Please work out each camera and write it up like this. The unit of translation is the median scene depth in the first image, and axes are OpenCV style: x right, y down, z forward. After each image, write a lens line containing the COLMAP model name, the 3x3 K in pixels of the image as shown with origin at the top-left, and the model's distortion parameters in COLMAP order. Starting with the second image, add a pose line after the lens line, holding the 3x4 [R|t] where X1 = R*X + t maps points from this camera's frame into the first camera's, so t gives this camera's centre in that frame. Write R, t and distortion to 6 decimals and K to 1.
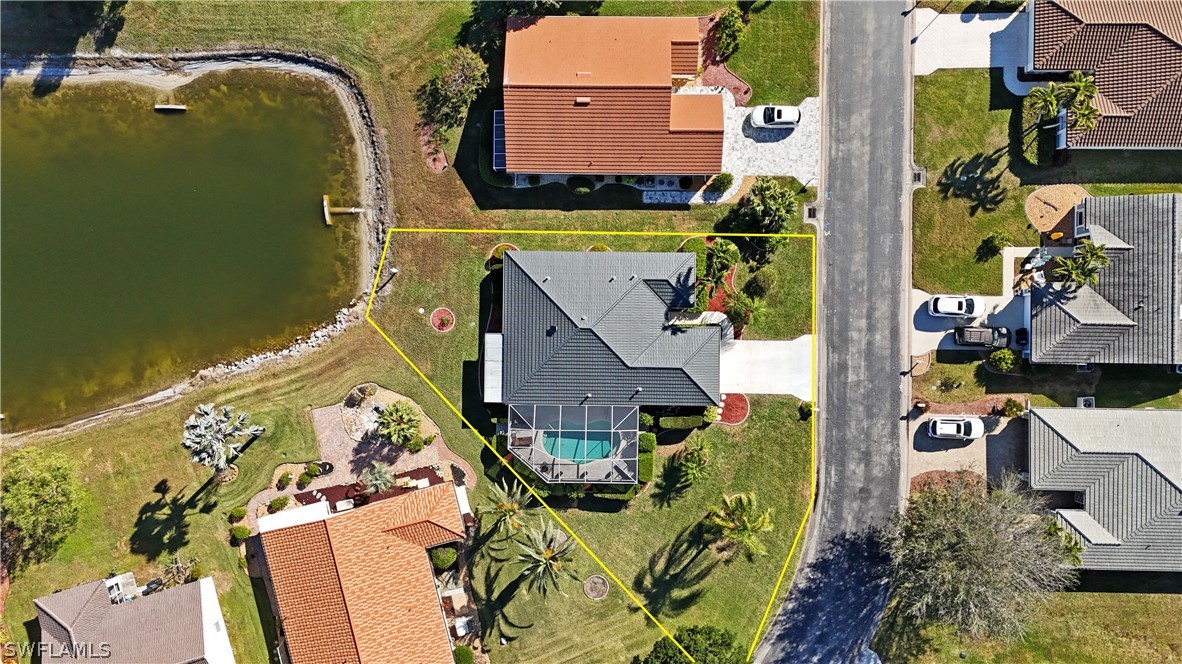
lens RADIAL K [[864.4, 0, 593.3], [0, 864.4, 328.2], [0, 0, 1]] dist [0.100234, -0.110413]
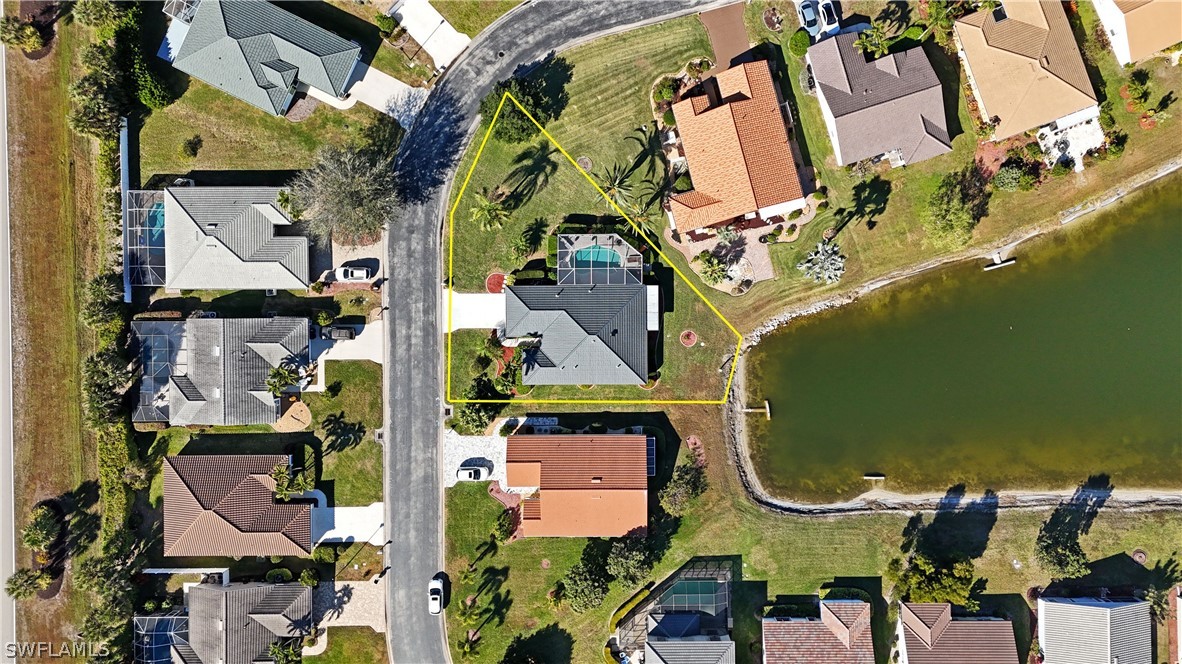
lens RADIAL K [[864.4, 0, 593.3], [0, 864.4, 328.2], [0, 0, 1]] dist [0.100234, -0.110413]
pose [[-0.999285, 0.016279, 0.034117, -0.060294], [-0.016432, -0.999856, -0.004191, 0.017463], [0.034044, -0.004748, 0.999409, -0.518360]]
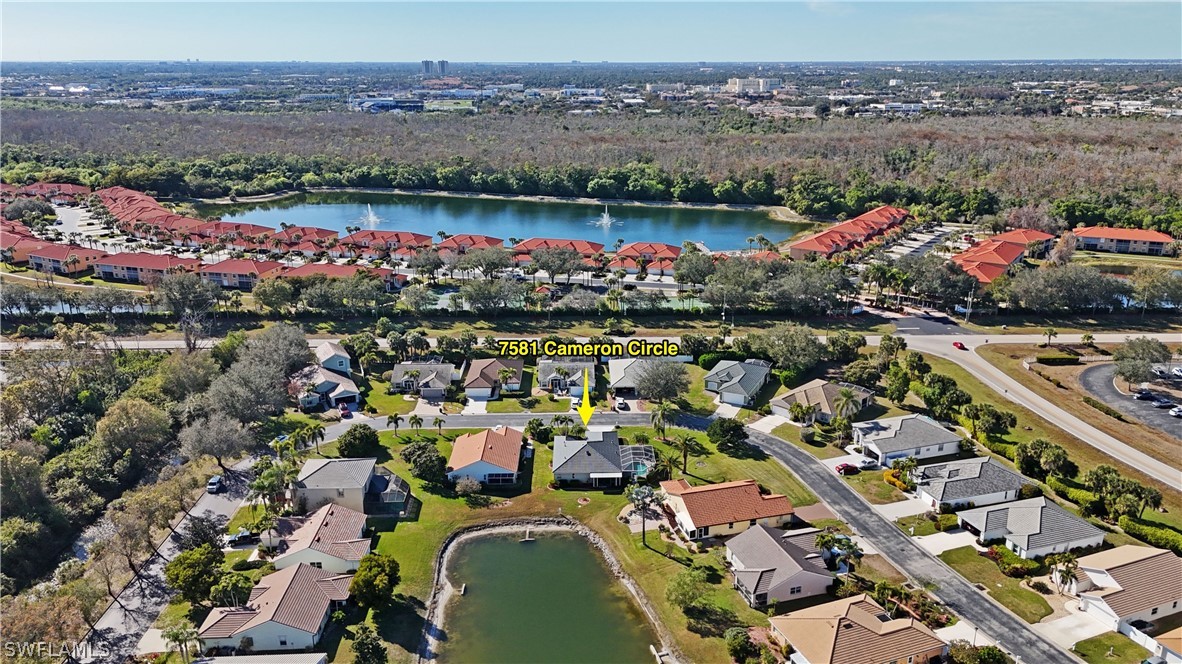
lens RADIAL K [[864.4, 0, 593.3], [0, 864.4, 328.2], [0, 0, 1]] dist [0.100234, -0.110413]
pose [[-0.030118, -0.281985, 0.958946, -2.049966], [0.999500, 0.000793, 0.031625, -0.053711], [-0.009678, 0.959418, 0.281820, 0.030729]]
